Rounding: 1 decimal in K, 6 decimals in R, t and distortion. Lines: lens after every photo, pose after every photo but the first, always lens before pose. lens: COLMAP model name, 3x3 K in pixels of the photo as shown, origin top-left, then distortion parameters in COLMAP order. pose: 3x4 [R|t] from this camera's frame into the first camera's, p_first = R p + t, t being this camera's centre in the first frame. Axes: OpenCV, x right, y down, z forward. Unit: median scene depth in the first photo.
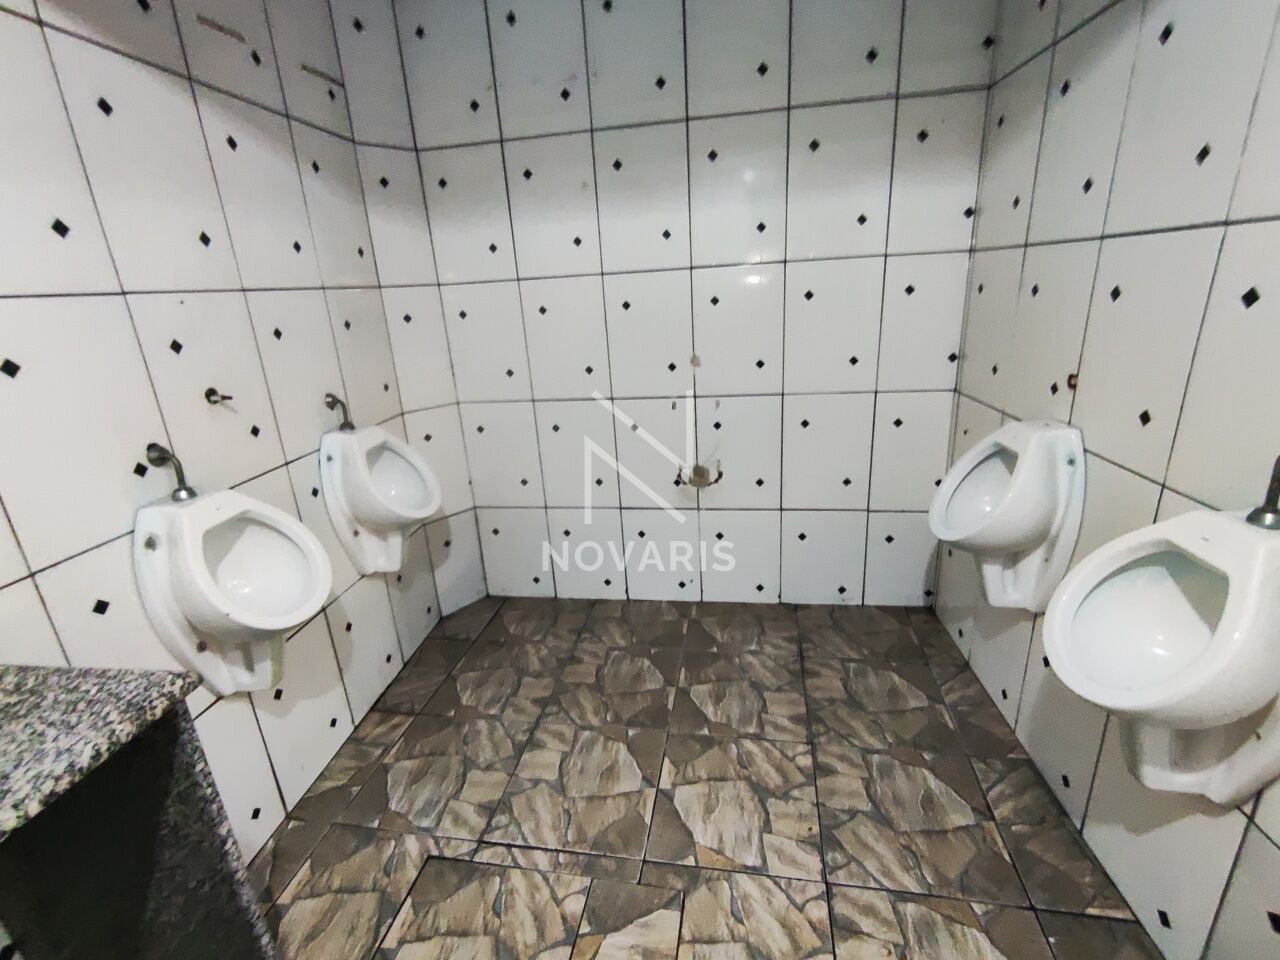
lens RADIAL K [[588.9, 0, 631.7], [0, 588.9, 477.9], [0, 0, 1]] dist [0.006177, -0.003239]
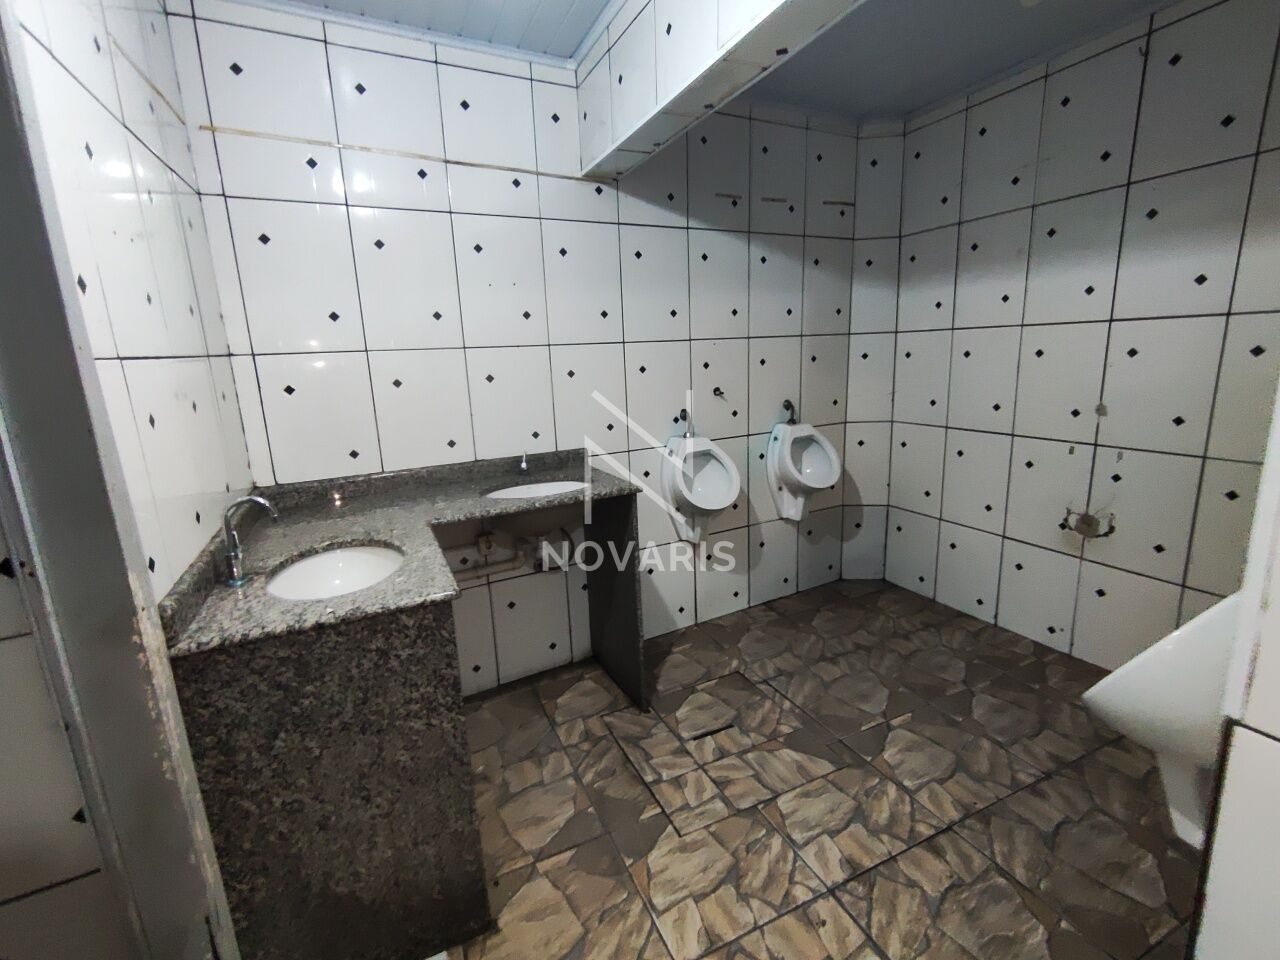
lens RADIAL K [[588.9, 0, 640.7], [0, 588.9, 479.4], [0, 0, 1]] dist [0.006177, -0.003239]
pose [[0.573608, 0.212104, -0.791193, 0.550153], [-0.248670, 0.965400, 0.078522, 0.038396], [0.780472, 0.151705, 0.606505, -0.247356]]
